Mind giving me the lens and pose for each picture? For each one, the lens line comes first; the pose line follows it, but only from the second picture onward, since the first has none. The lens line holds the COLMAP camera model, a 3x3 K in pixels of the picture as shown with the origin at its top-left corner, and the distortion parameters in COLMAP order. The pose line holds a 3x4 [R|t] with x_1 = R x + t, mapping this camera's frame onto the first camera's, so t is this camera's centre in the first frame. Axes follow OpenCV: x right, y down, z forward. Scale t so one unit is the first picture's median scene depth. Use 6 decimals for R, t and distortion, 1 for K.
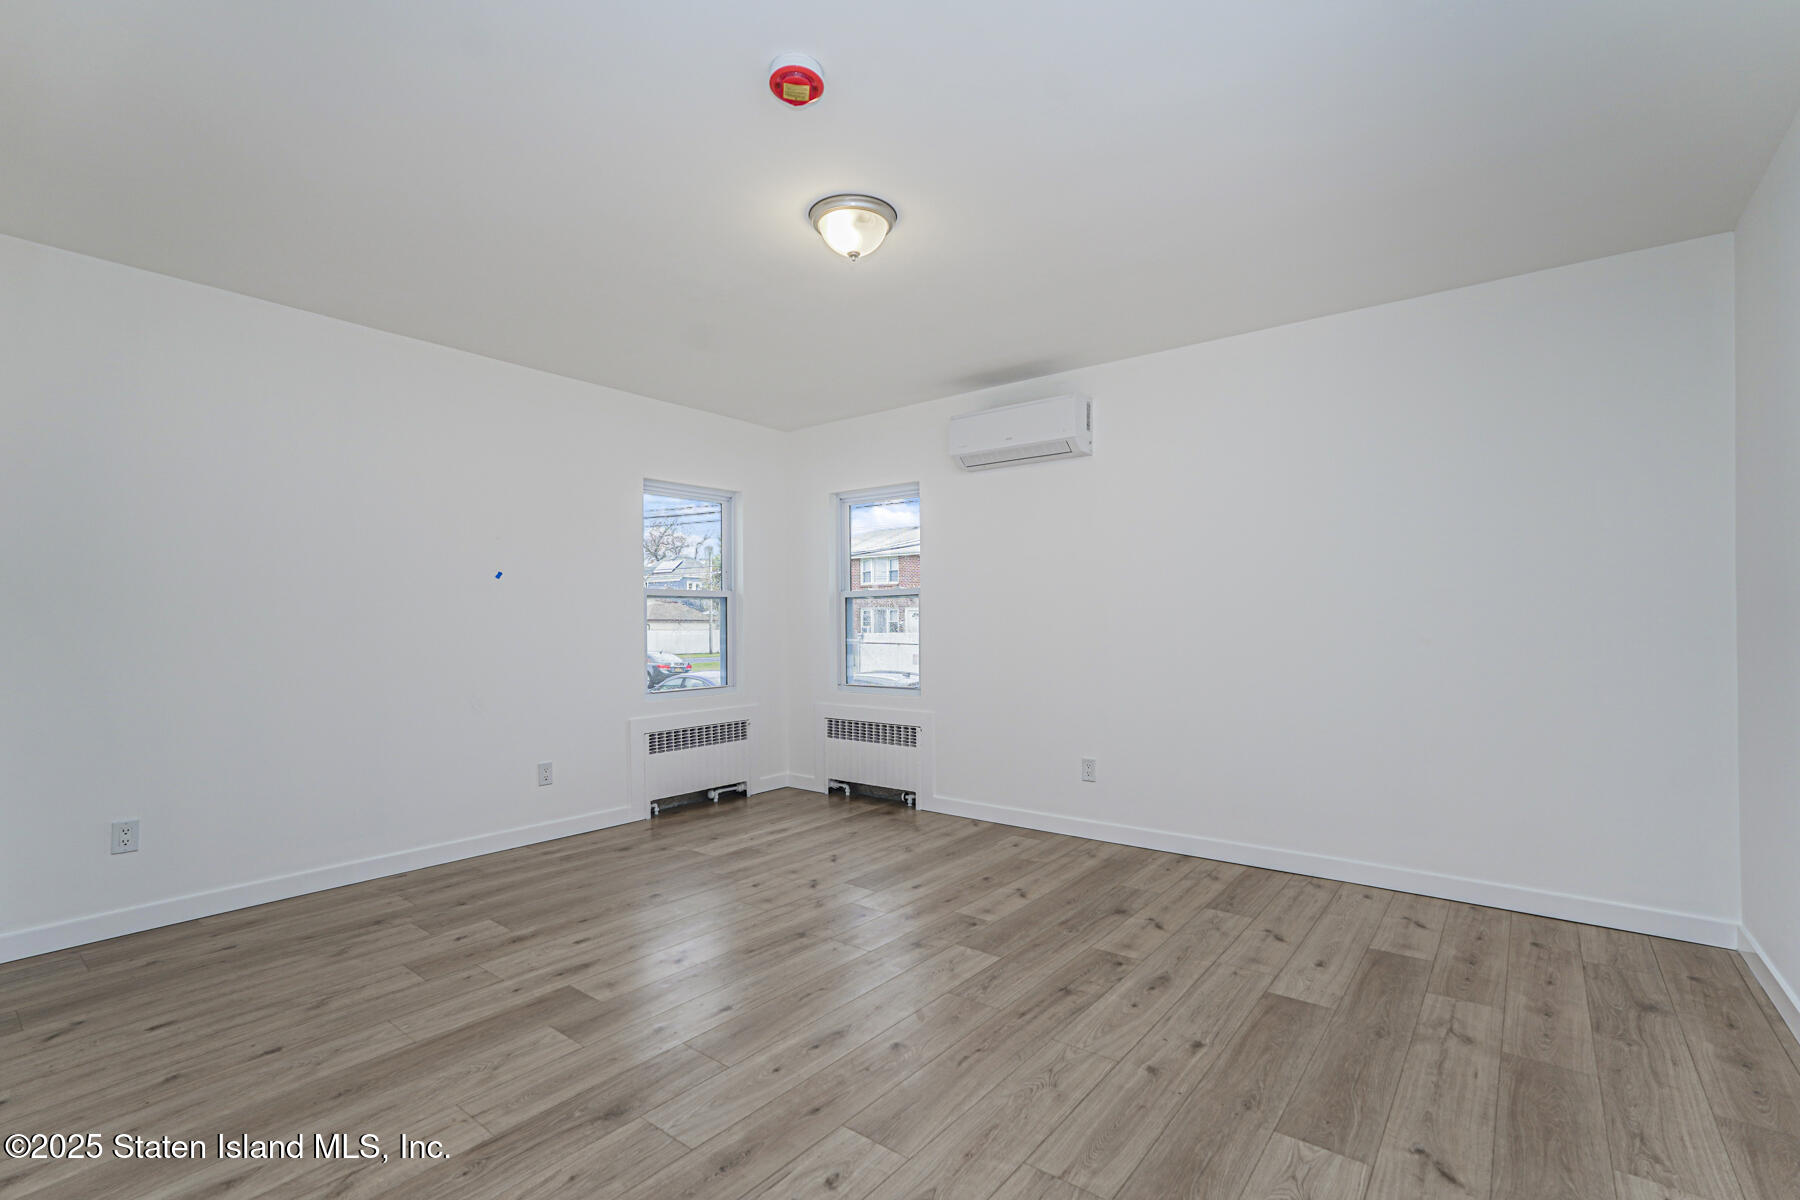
lens RADIAL K [[795.7, 0, 893.7], [0, 795.7, 611.6], [0, 0, 1]] dist [-0.004001, 0.000285]
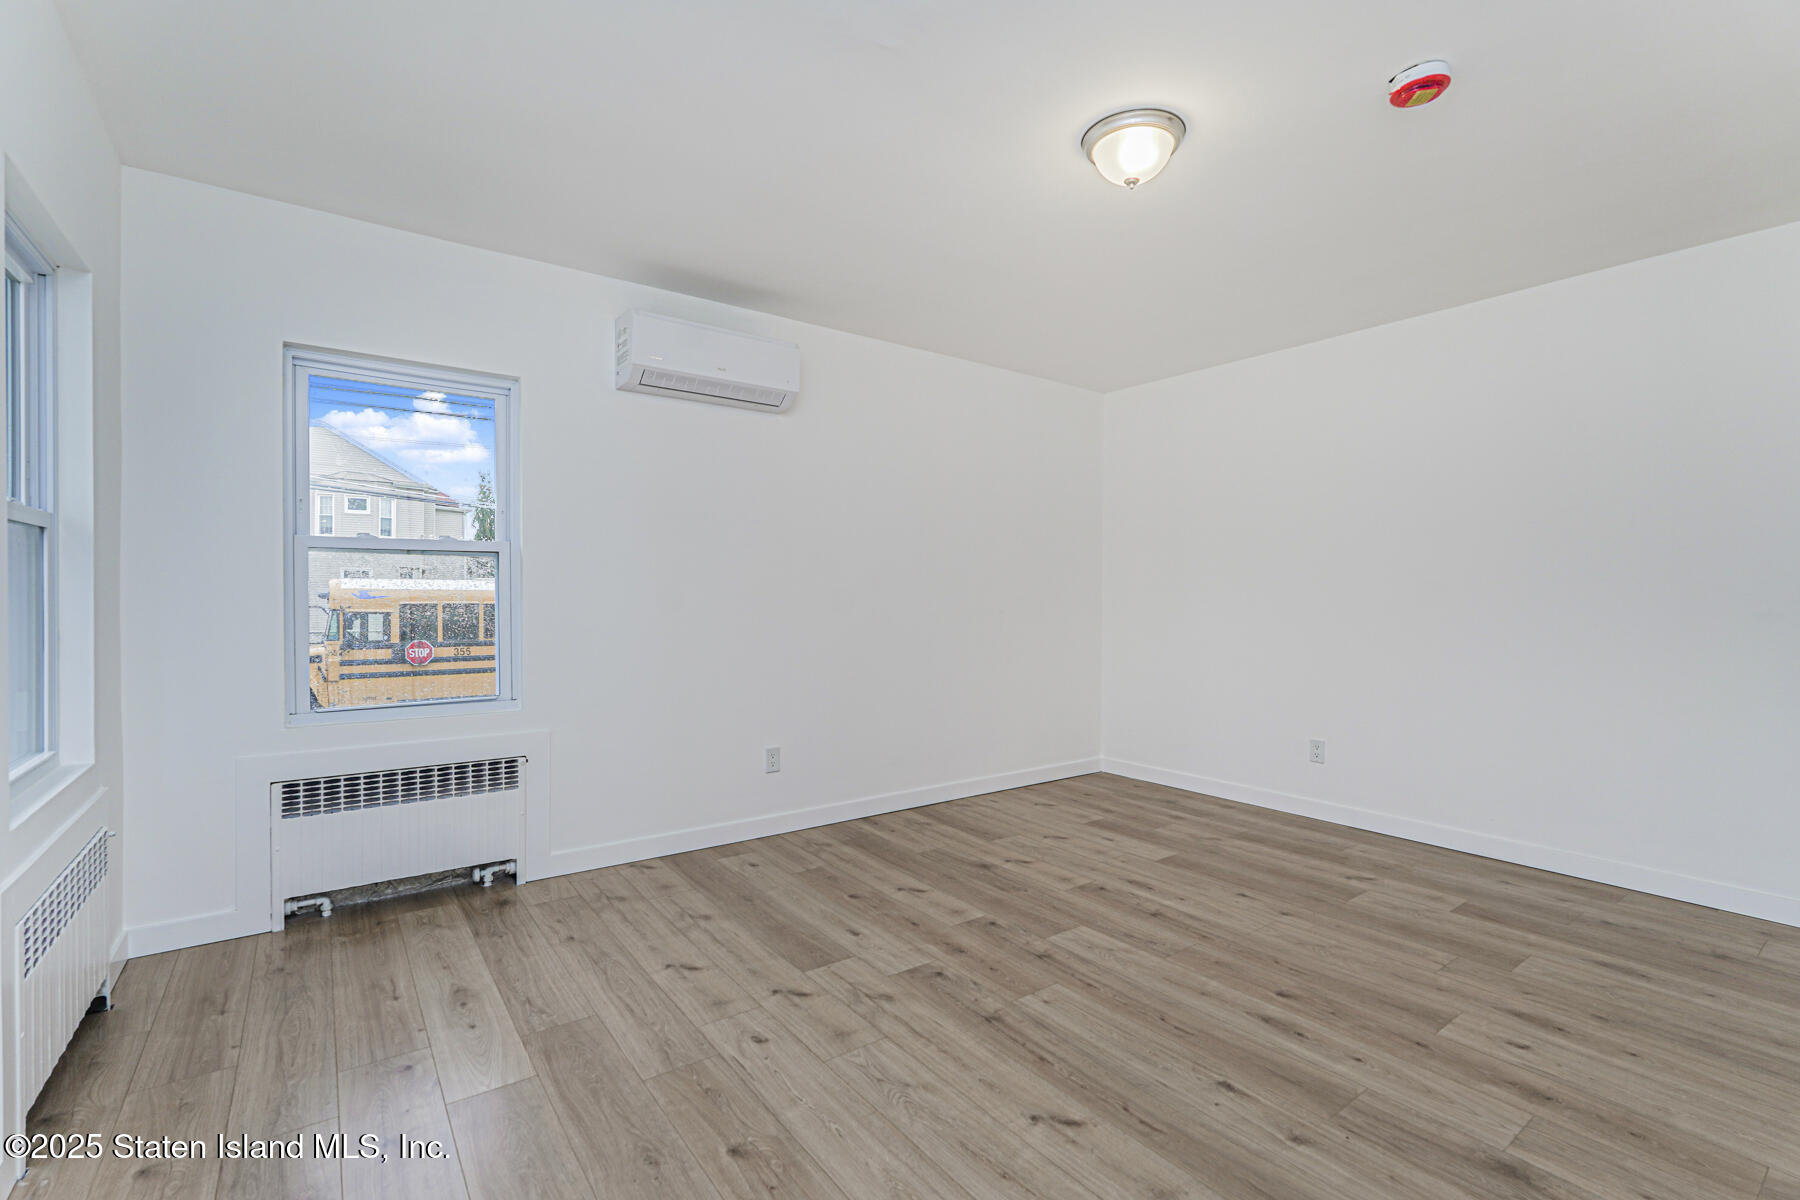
lens RADIAL K [[795.7, 0, 892.8], [0, 795.7, 599.2], [0, 0, 1]] dist [-0.004001, 0.000285]
pose [[0.266865, 0.008188, 0.963699, -0.702009], [-0.021384, 0.999768, -0.002573, 0.016974], [-0.963497, -0.019921, 0.266978, 0.738585]]
